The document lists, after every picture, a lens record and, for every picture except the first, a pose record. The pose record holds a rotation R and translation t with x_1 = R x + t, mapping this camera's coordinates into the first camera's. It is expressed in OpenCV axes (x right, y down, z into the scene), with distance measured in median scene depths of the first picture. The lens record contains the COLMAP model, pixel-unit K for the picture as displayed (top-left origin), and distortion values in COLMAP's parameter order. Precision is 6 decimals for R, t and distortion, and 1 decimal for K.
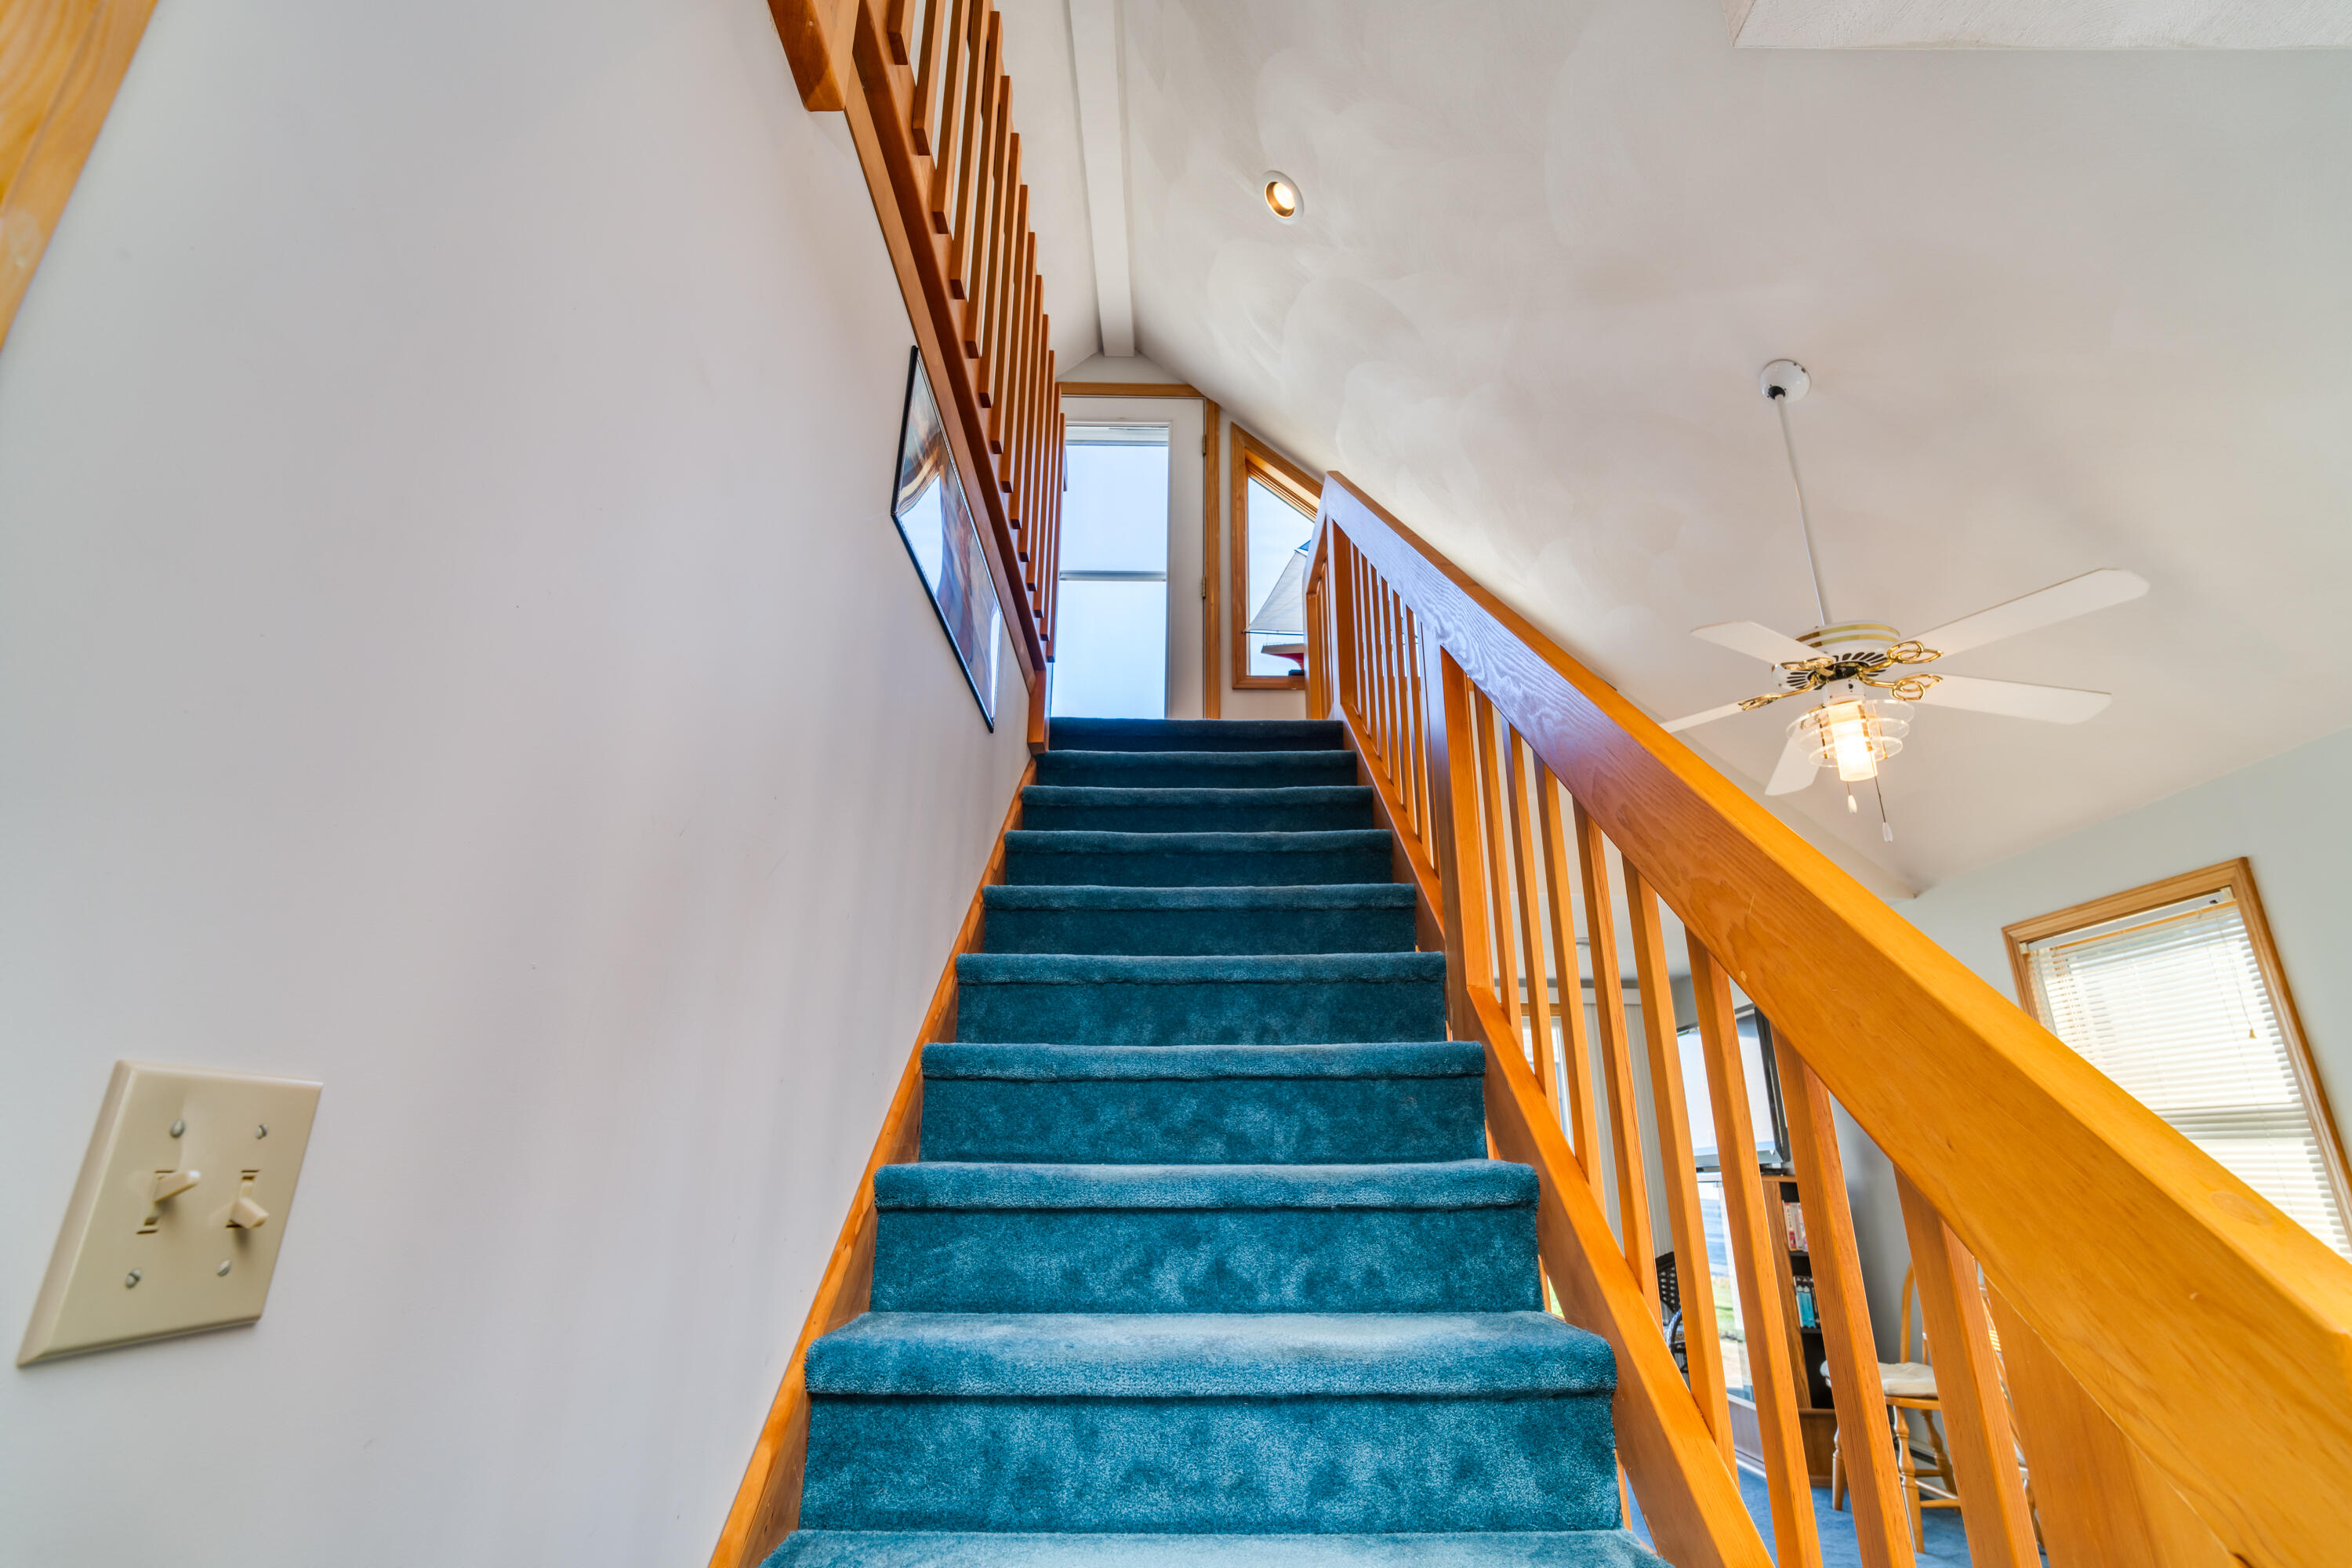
lens RADIAL K [[1120.3, 0, 1169.1], [0, 1120.3, 770.6], [0, 0, 1]] dist [-0.018350, 0.011316]
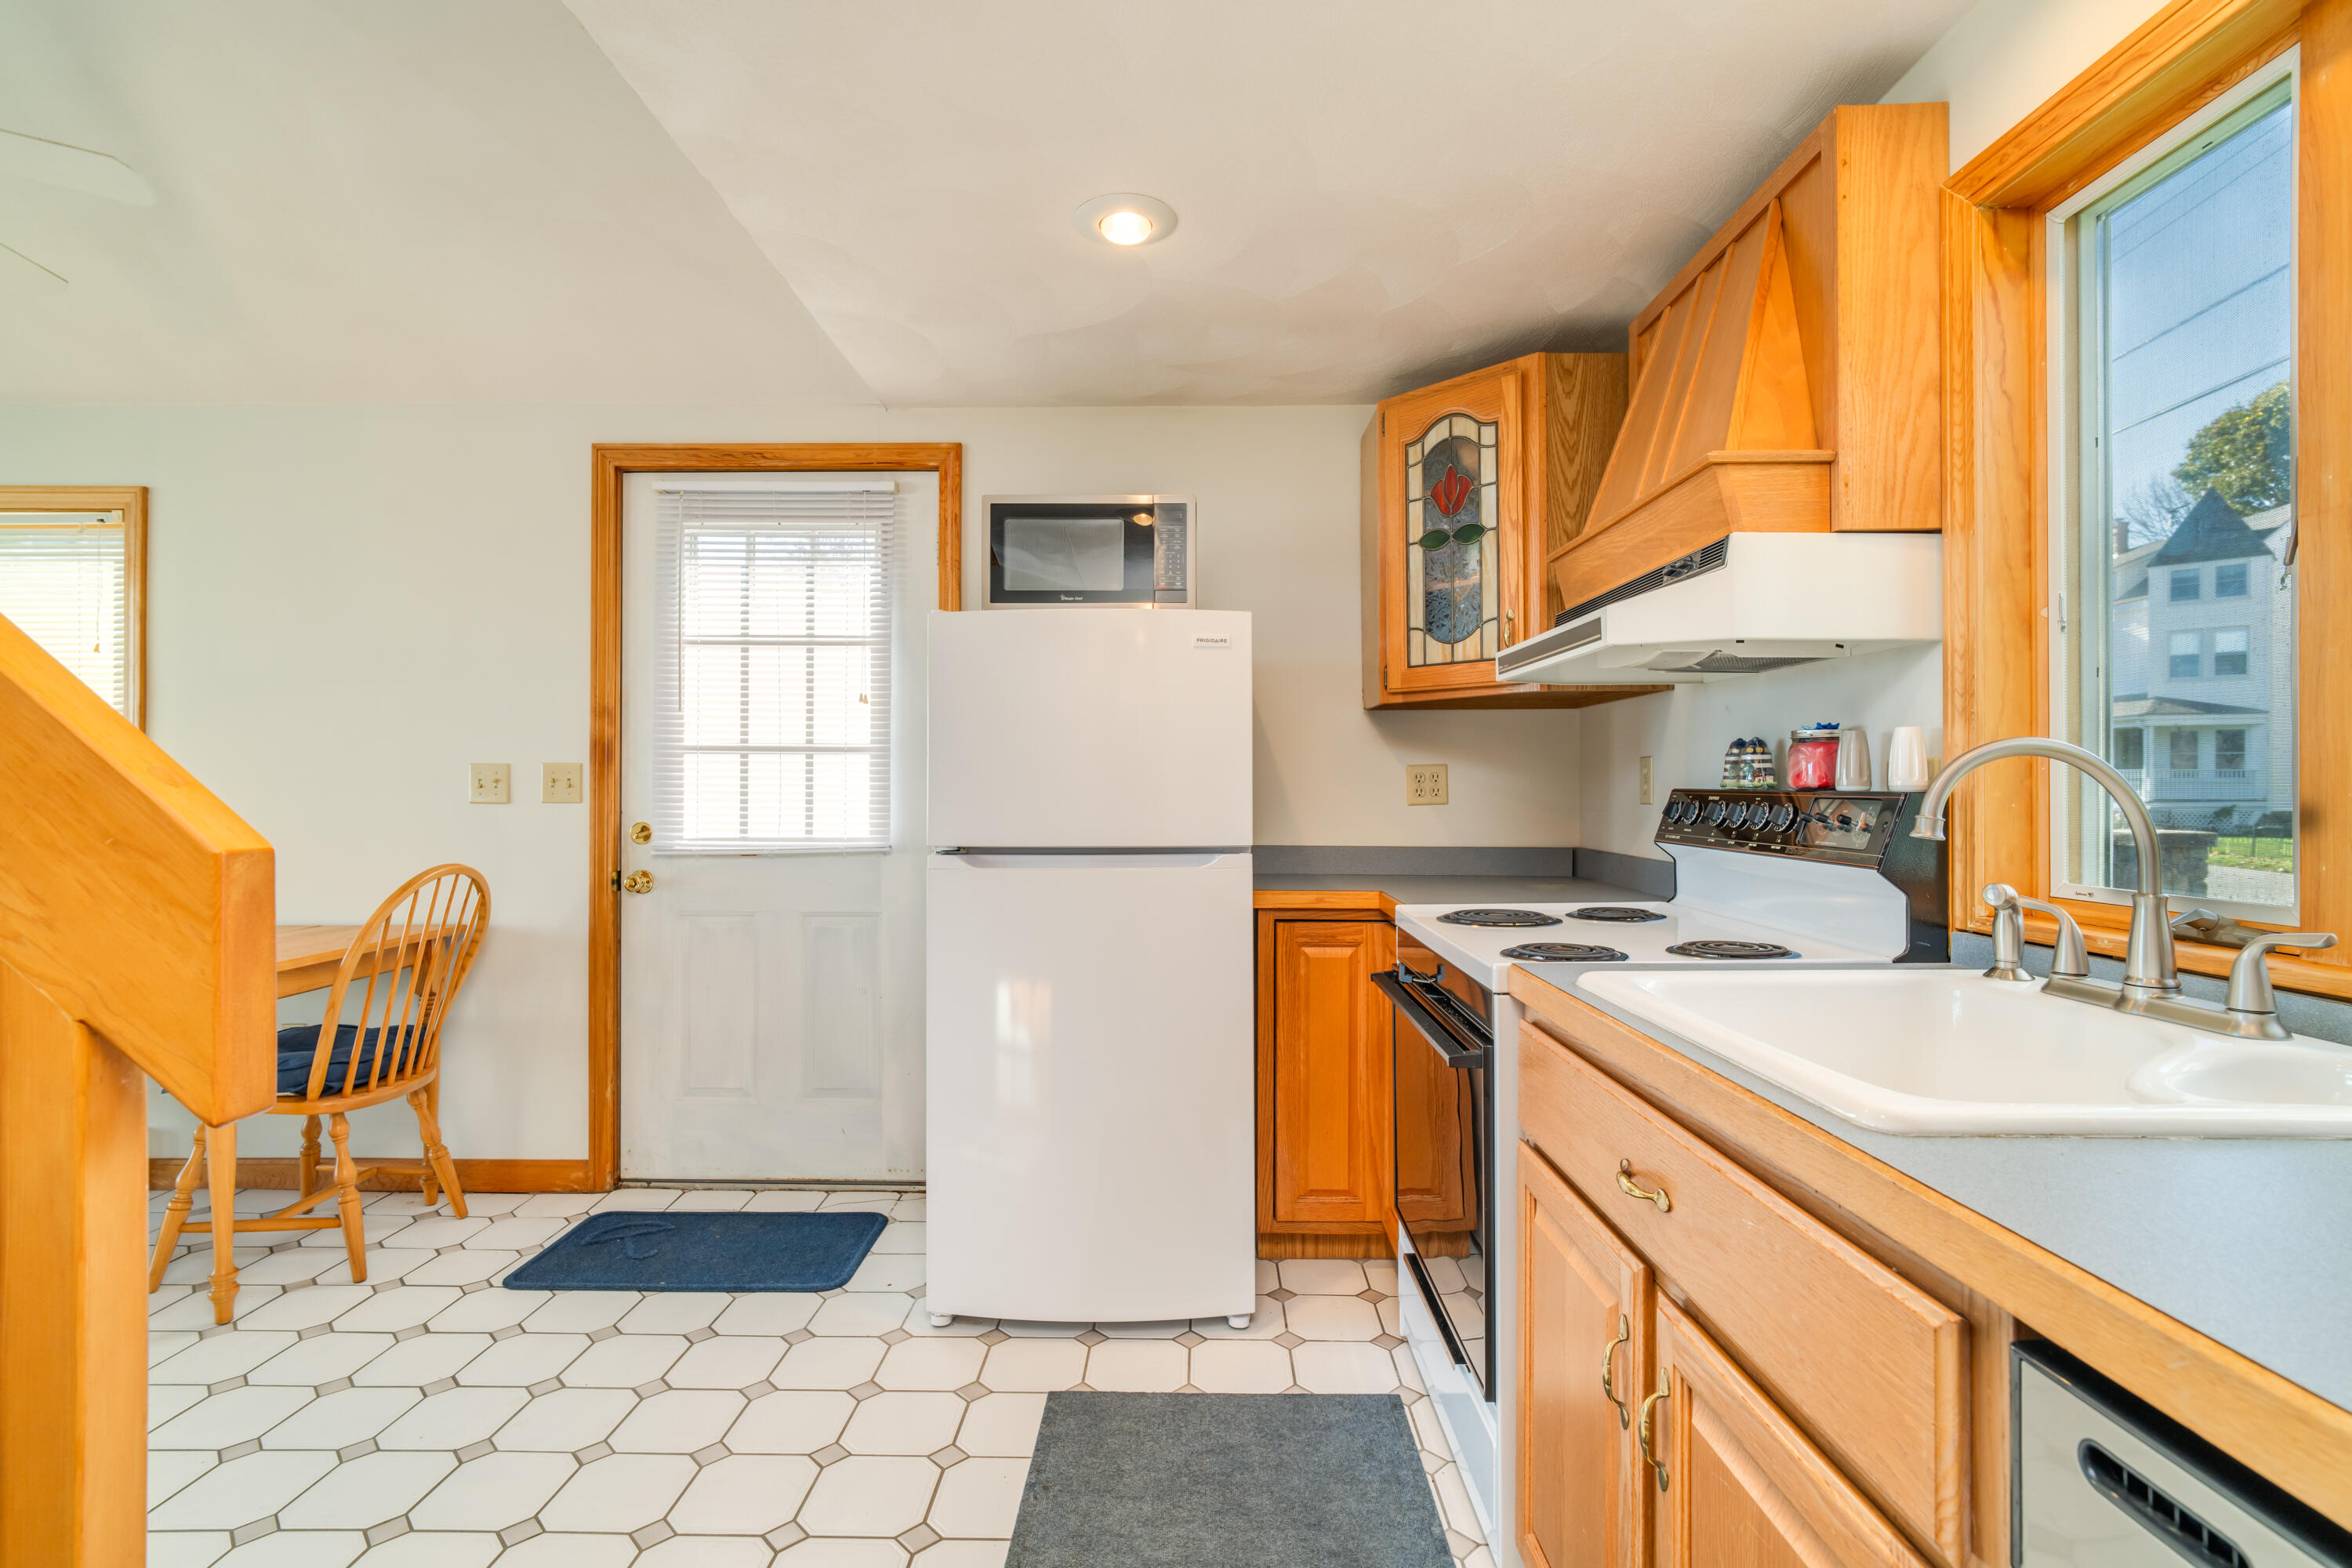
lens RADIAL K [[1120.3, 0, 1169.1], [0, 1120.3, 770.6], [0, 0, 1]] dist [-0.018350, 0.011316]
pose [[0.031044, 0.005467, 0.999503, -0.291513], [-0.339172, 0.940709, 0.005389, -0.020099], [-0.940212, -0.339171, 0.031058, -0.140823]]
